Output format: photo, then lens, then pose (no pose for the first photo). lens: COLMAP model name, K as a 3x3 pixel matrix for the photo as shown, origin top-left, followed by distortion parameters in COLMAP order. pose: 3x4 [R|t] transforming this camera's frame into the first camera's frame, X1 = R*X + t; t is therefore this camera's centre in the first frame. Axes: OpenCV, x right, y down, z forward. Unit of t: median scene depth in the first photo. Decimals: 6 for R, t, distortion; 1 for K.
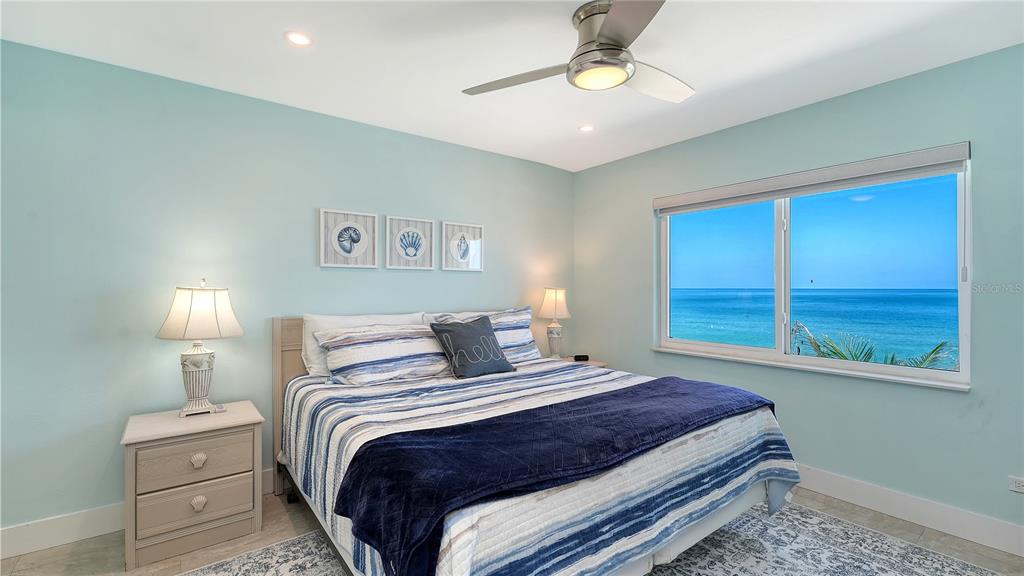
lens RADIAL K [[435.3, 0, 510.3], [0, 435.3, 286.4], [0, 0, 1]] dist [0.004121, -0.001284]
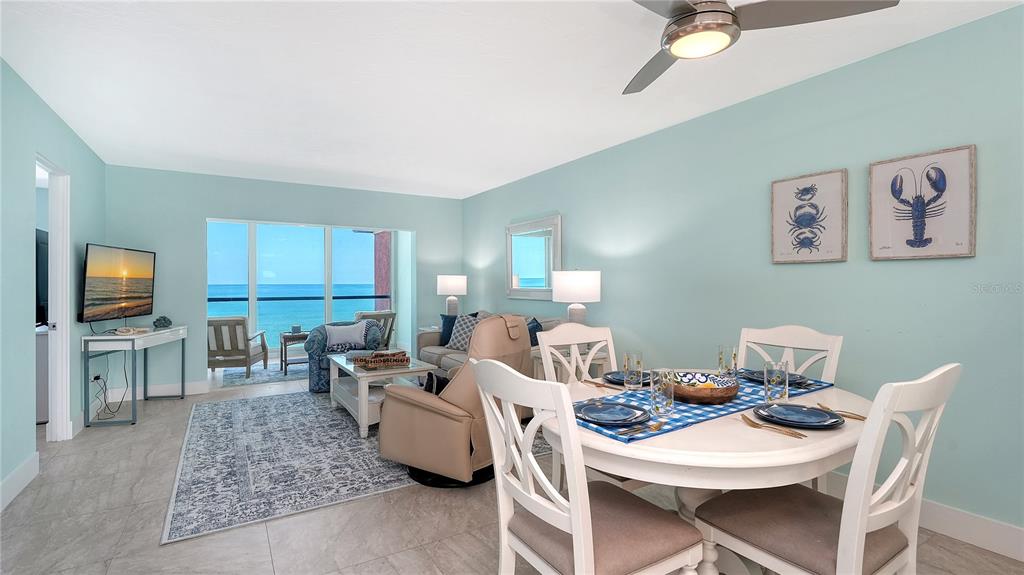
lens RADIAL K [[476.4, 0, 516.0], [0, 476.4, 279.4], [0, 0, 1]] dist [0.004277, -0.000572]
pose [[-0.092005, -0.006701, -0.995736, 1.966995], [0.008209, 0.999938, -0.007487, 0.038259], [0.995725, -0.008863, -0.091944, 1.654918]]
